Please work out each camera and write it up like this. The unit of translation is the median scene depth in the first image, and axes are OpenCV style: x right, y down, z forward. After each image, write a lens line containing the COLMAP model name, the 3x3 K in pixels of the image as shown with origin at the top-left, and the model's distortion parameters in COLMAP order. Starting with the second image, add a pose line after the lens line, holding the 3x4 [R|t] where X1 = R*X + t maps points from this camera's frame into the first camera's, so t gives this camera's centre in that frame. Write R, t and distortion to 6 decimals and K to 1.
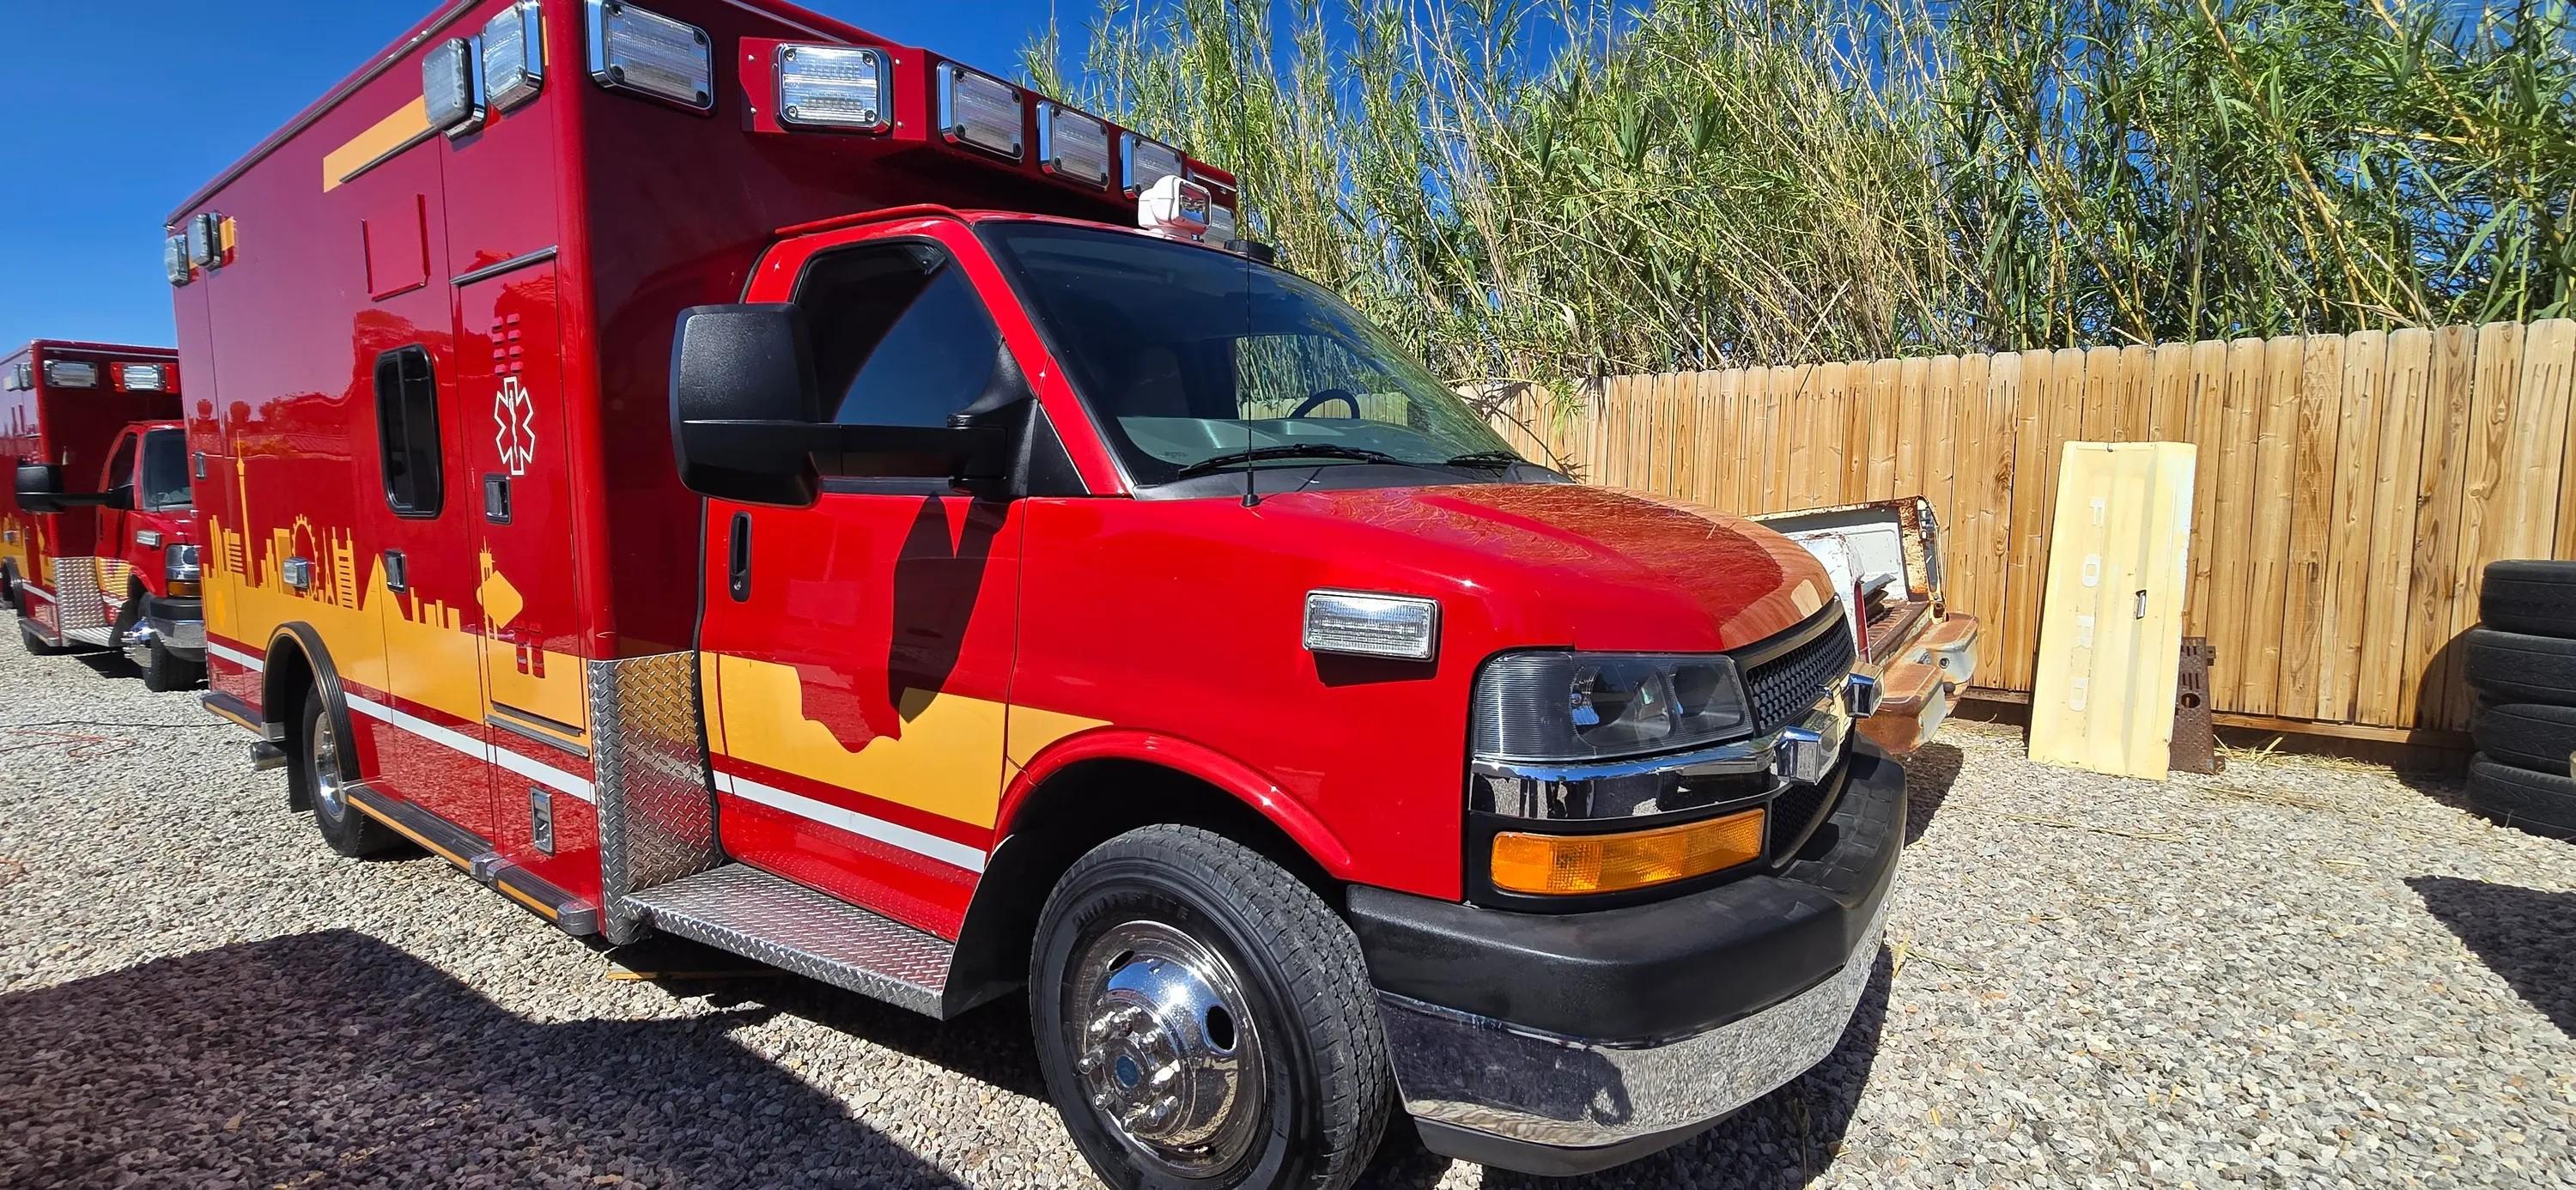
lens RADIAL K [[1101.4, 0, 1288.0], [0, 1101.4, 595.0], [0, 0, 1]] dist [-0.001066, 0.000032]
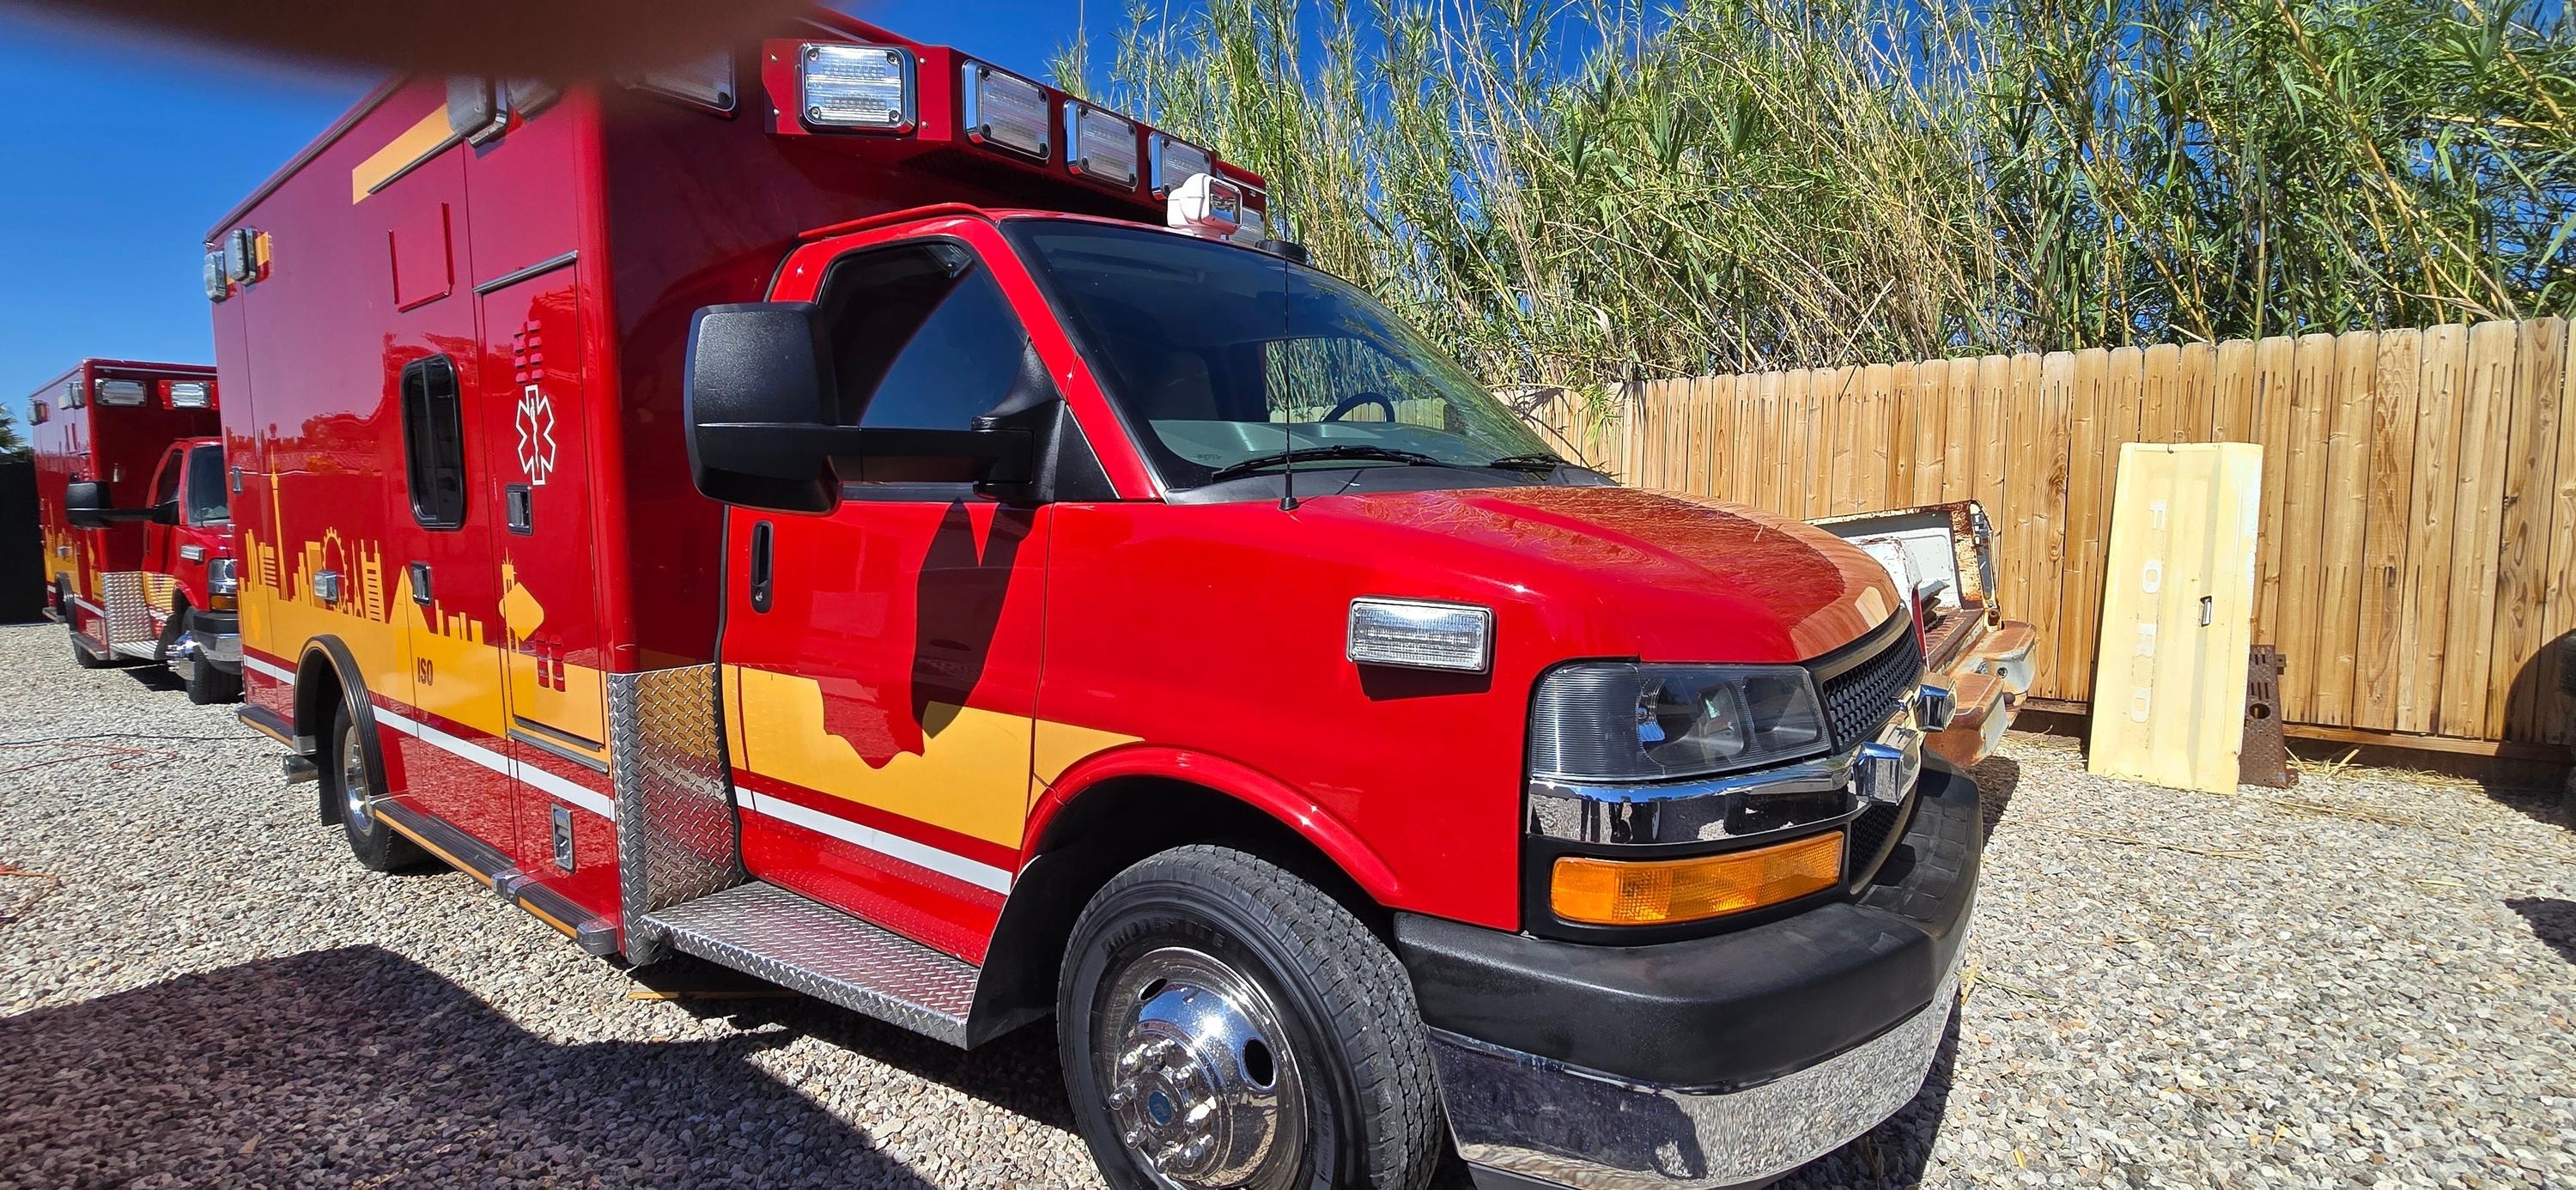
lens RADIAL K [[1101.4, 0, 1288.0], [0, 1101.4, 595.0], [0, 0, 1]] dist [-0.001066, 0.000032]
pose [[0.999704, -0.003768, -0.024028, -0.006485], [0.003544, 0.999950, -0.009366, 0.000793], [0.024062, 0.009278, 0.999667, 0.028807]]
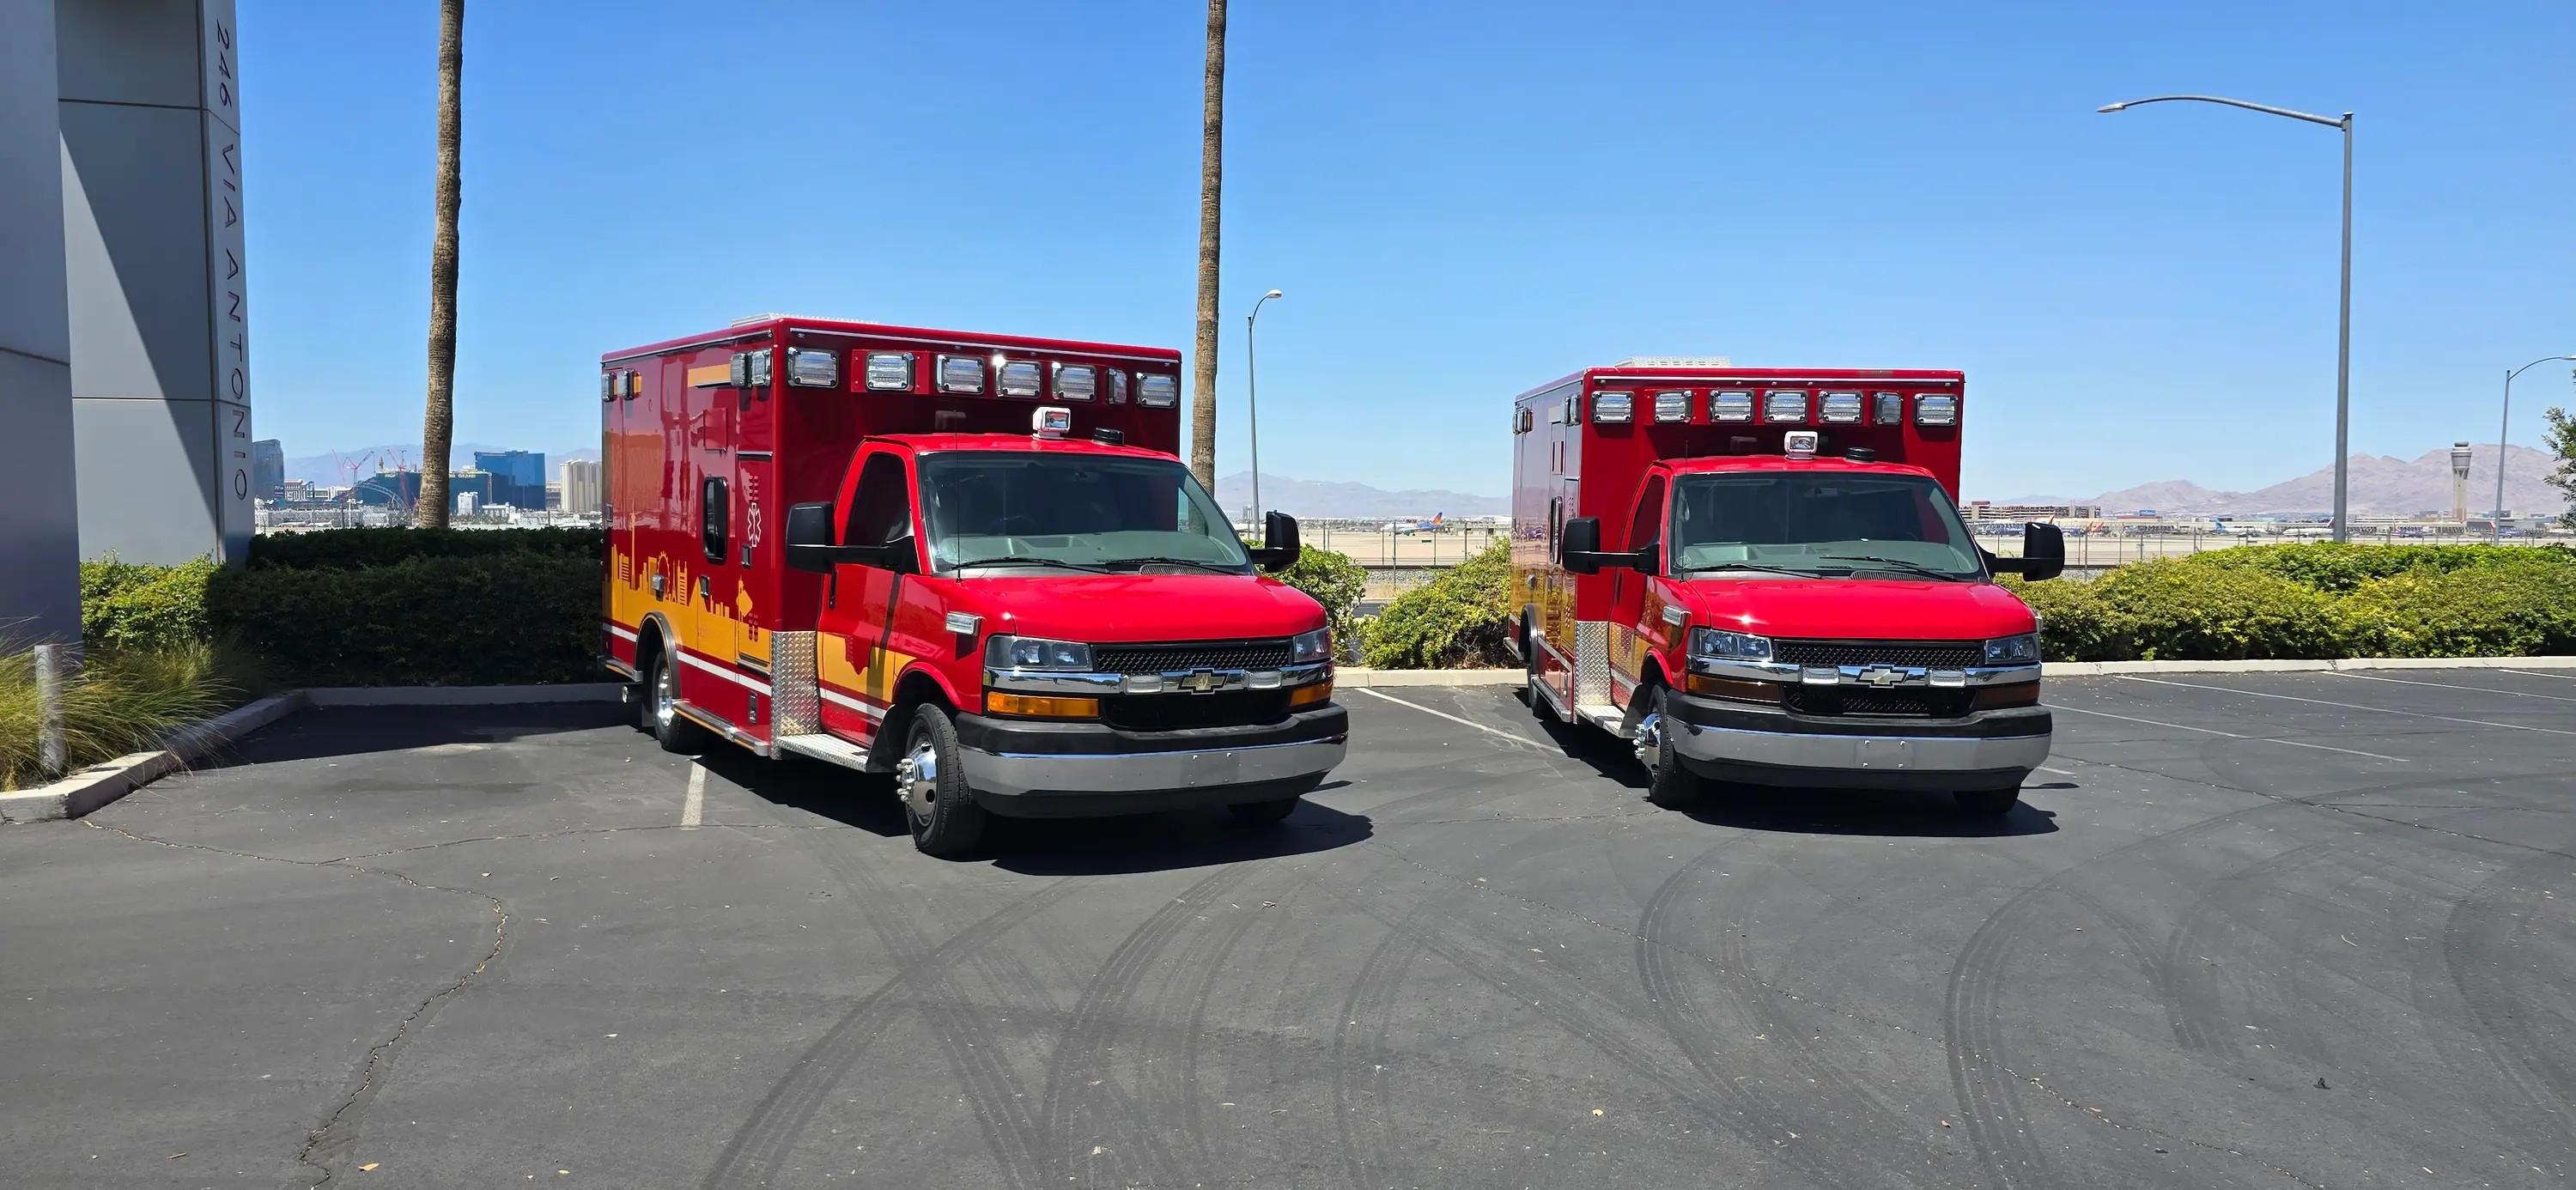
lens RADIAL K [[1716.6, 0, 1288.0], [0, 1716.6, 595.0], [0, 0, 1]] dist [0.017833, -0.001430]
pose [[0.935878, 0.049608, -0.348814, 1.243437], [-0.061916, 0.997788, -0.024217, 0.002767], [0.346840, 0.044262, 0.936879, -1.525486]]
